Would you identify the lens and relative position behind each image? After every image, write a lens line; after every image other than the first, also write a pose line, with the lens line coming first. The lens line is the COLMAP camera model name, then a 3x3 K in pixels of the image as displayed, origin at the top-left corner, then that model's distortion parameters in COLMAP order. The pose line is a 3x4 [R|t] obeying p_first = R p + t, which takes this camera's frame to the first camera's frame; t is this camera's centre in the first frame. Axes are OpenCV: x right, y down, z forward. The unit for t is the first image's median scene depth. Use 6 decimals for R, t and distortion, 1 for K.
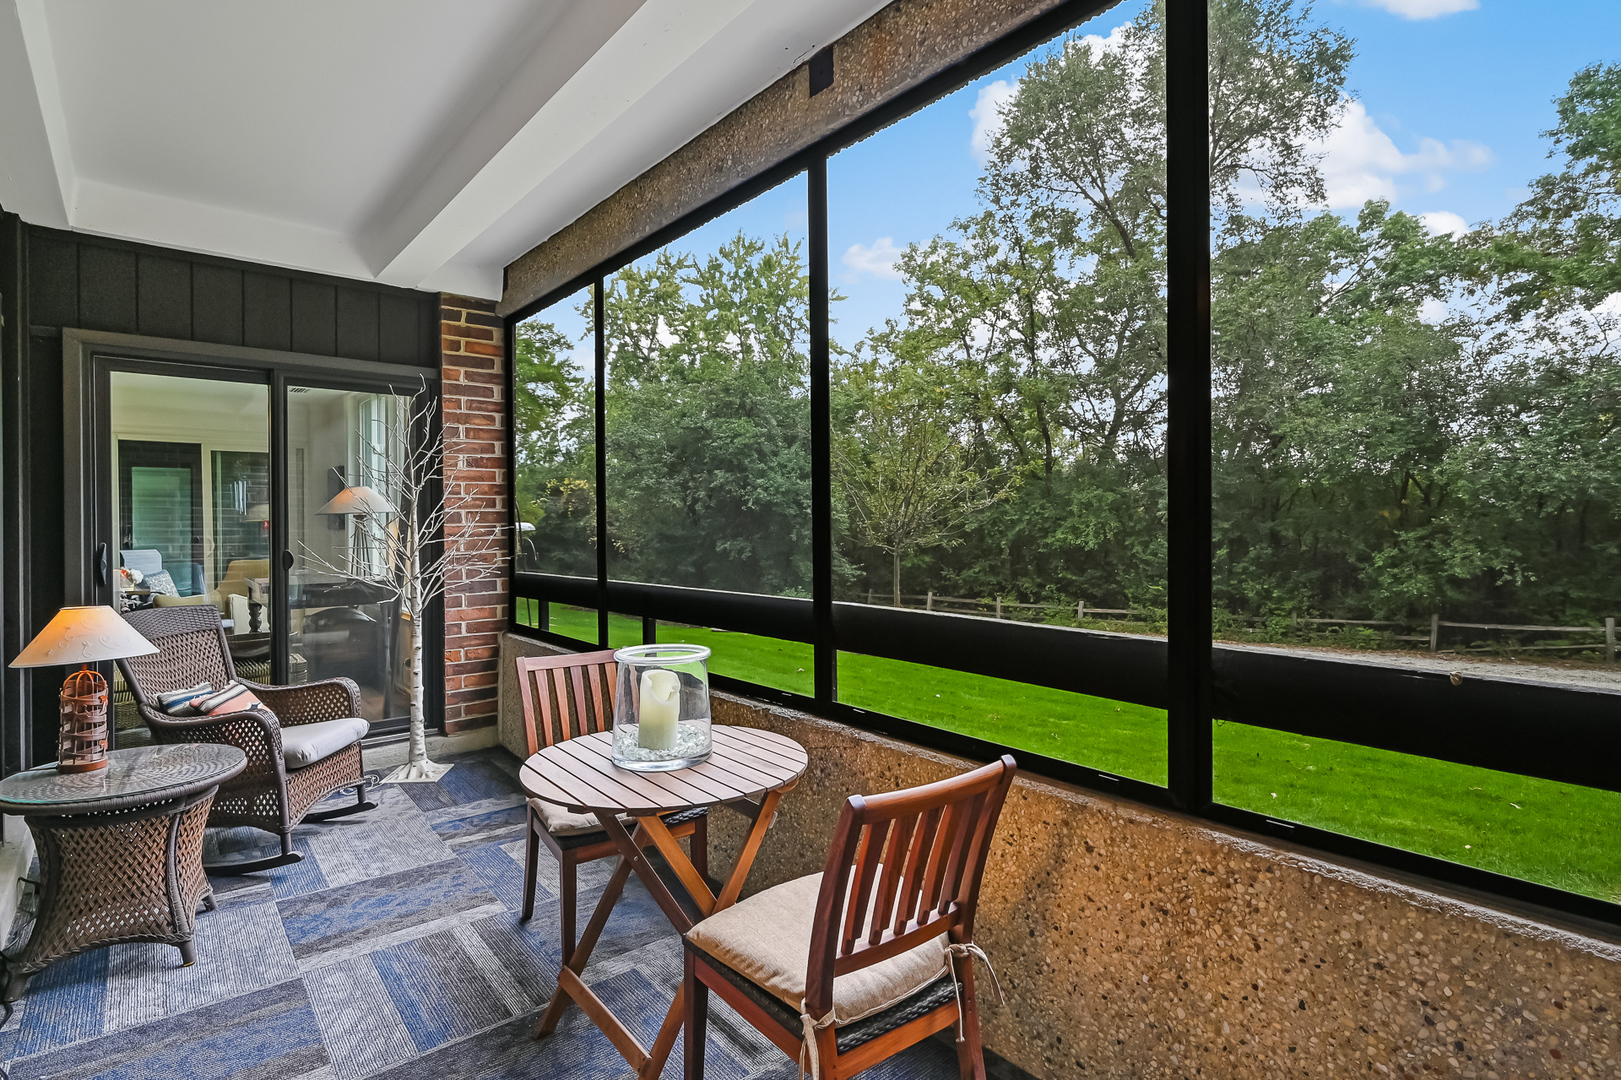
lens RADIAL K [[803.3, 0, 810.3], [0, 803.3, 514.1], [0, 0, 1]] dist [-0.003788, 0.017226]
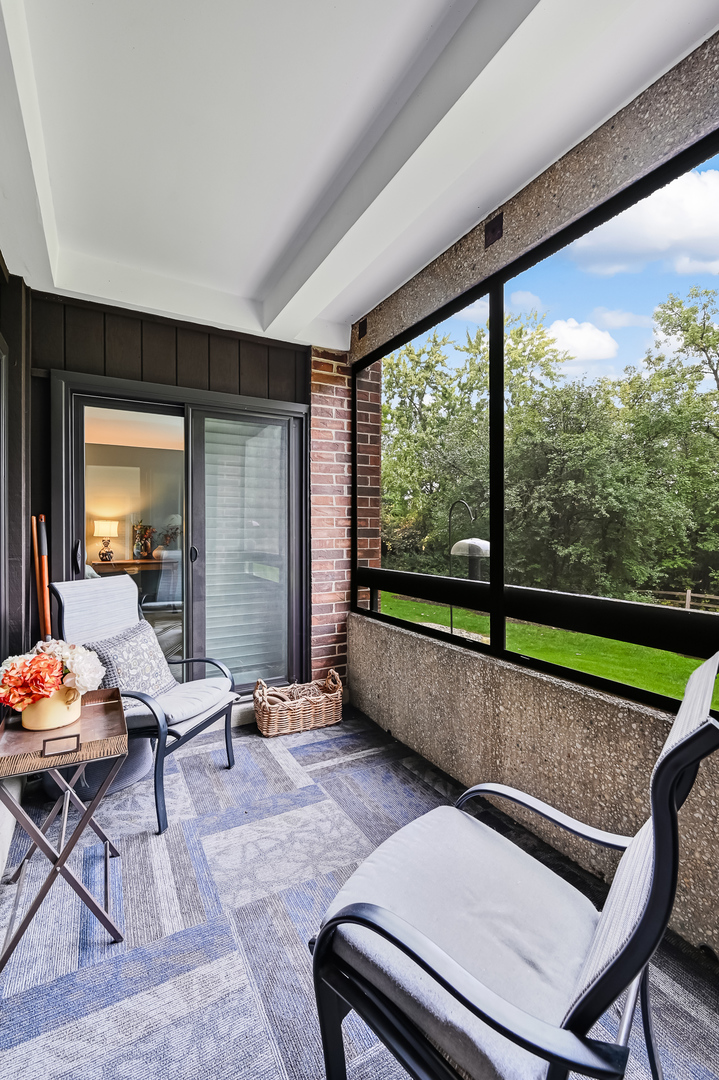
lens RADIAL K [[477.2, 0, 359.5], [0, 477.2, 540.0], [0, 0, 1]] dist [0.029590, 0.000062]
pose [[0.980651, 0.011461, -0.195427, -0.225175], [-0.005882, 0.999559, 0.029107, 0.007580], [0.195674, -0.027394, 0.980286, 0.258549]]
